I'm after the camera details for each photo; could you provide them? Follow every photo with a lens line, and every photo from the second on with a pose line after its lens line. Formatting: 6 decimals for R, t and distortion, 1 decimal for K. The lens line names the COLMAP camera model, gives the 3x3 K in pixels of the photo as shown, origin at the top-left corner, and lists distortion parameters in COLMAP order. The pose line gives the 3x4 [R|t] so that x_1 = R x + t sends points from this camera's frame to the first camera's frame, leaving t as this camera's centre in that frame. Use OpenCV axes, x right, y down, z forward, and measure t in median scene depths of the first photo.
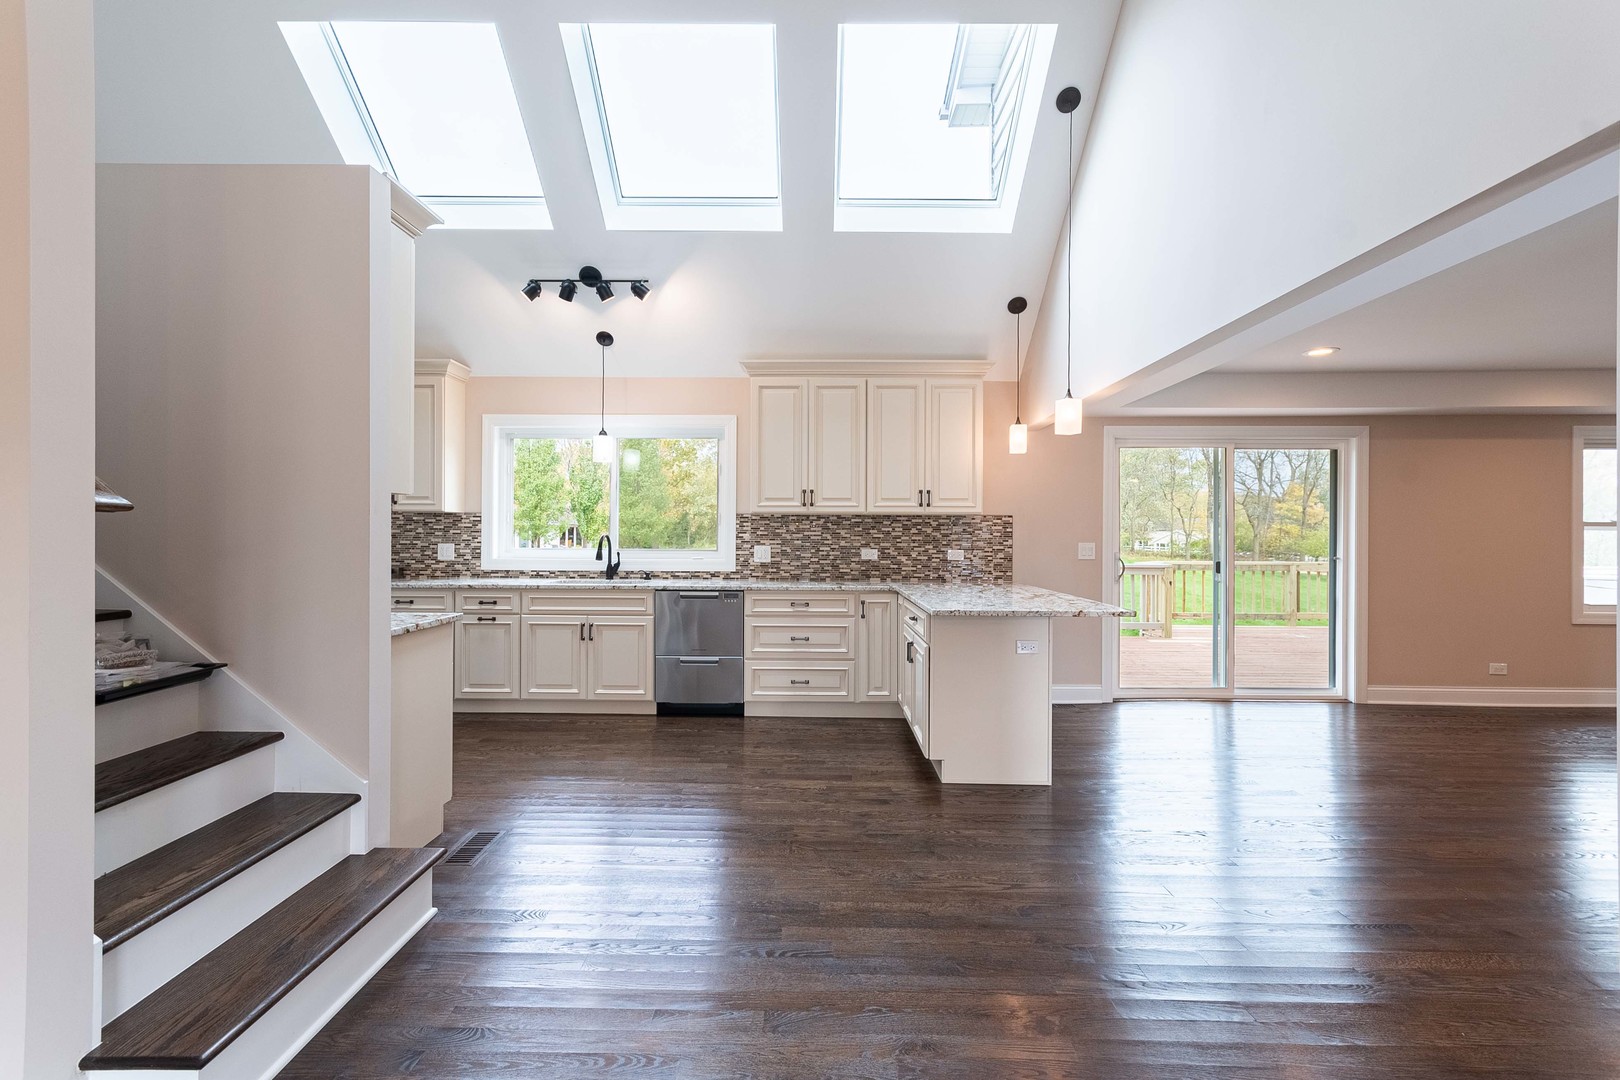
lens RADIAL K [[760.6, 0, 825.6], [0, 760.6, 530.1], [0, 0, 1]] dist [0.008604, 0.000552]
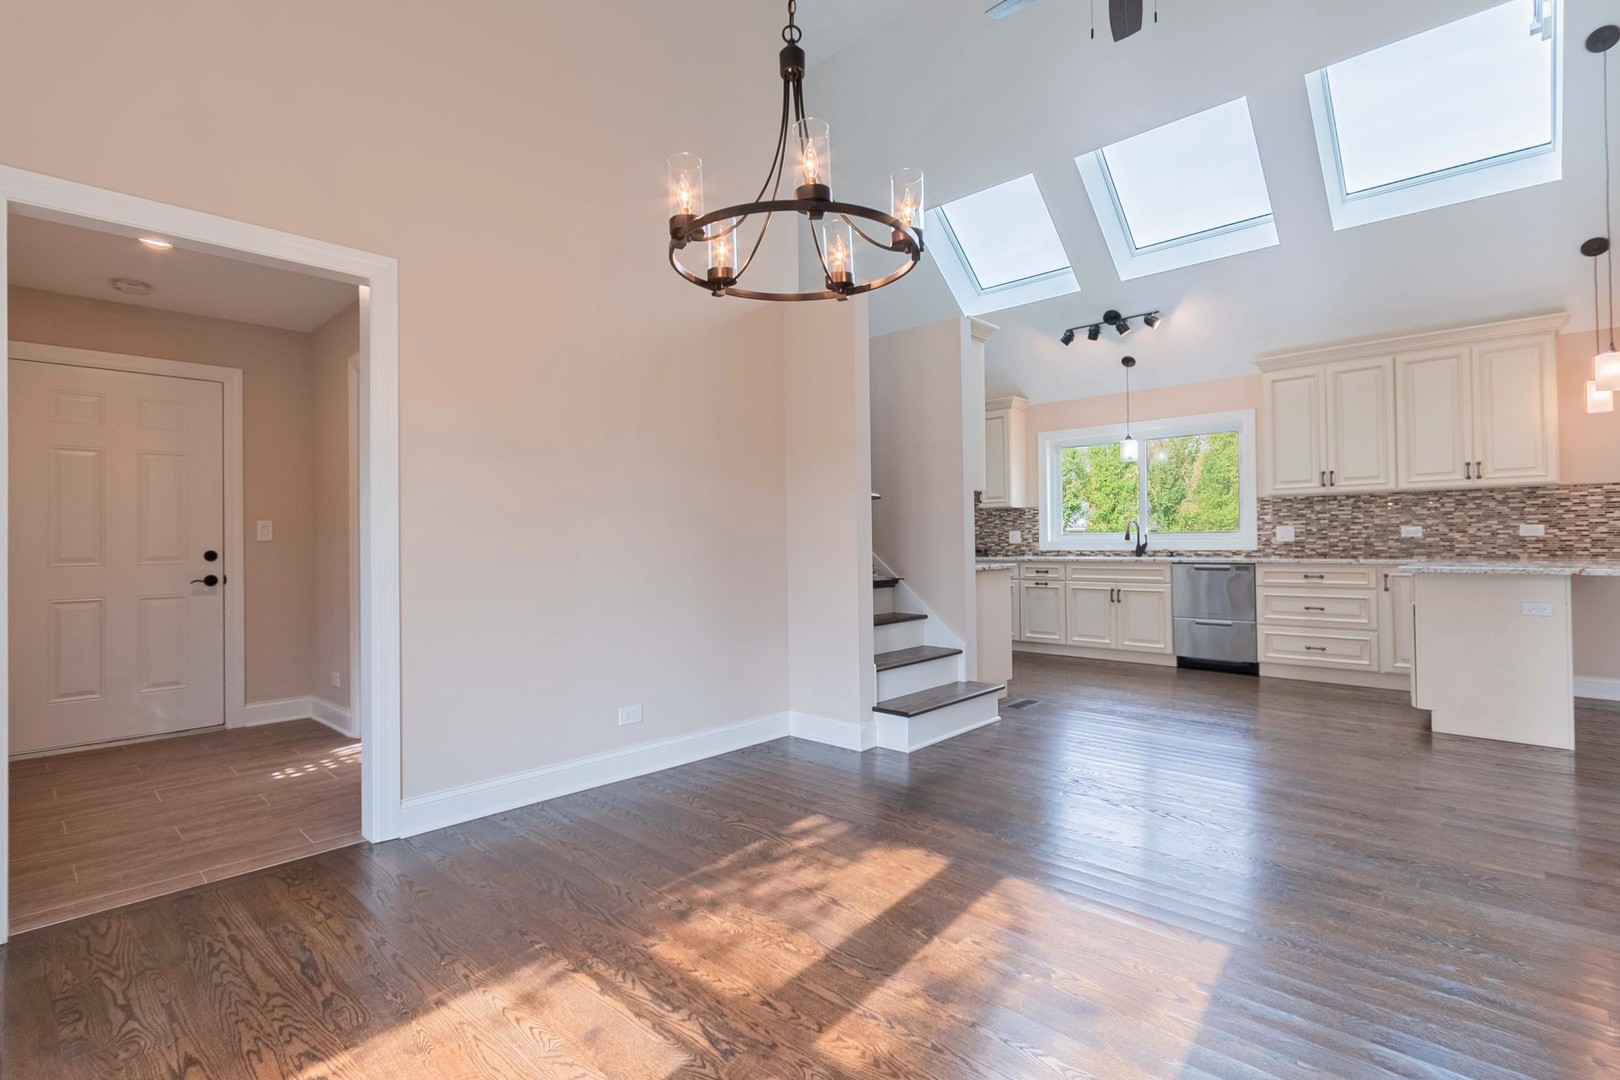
lens RADIAL K [[760.6, 0, 796.0], [0, 760.6, 534.3], [0, 0, 1]] dist [0.008604, 0.000552]
pose [[0.725075, -0.018154, -0.688430, 0.166984], [0.018545, 0.999805, -0.006833, 0.028161], [0.688420, -0.007812, 0.725270, -0.274222]]
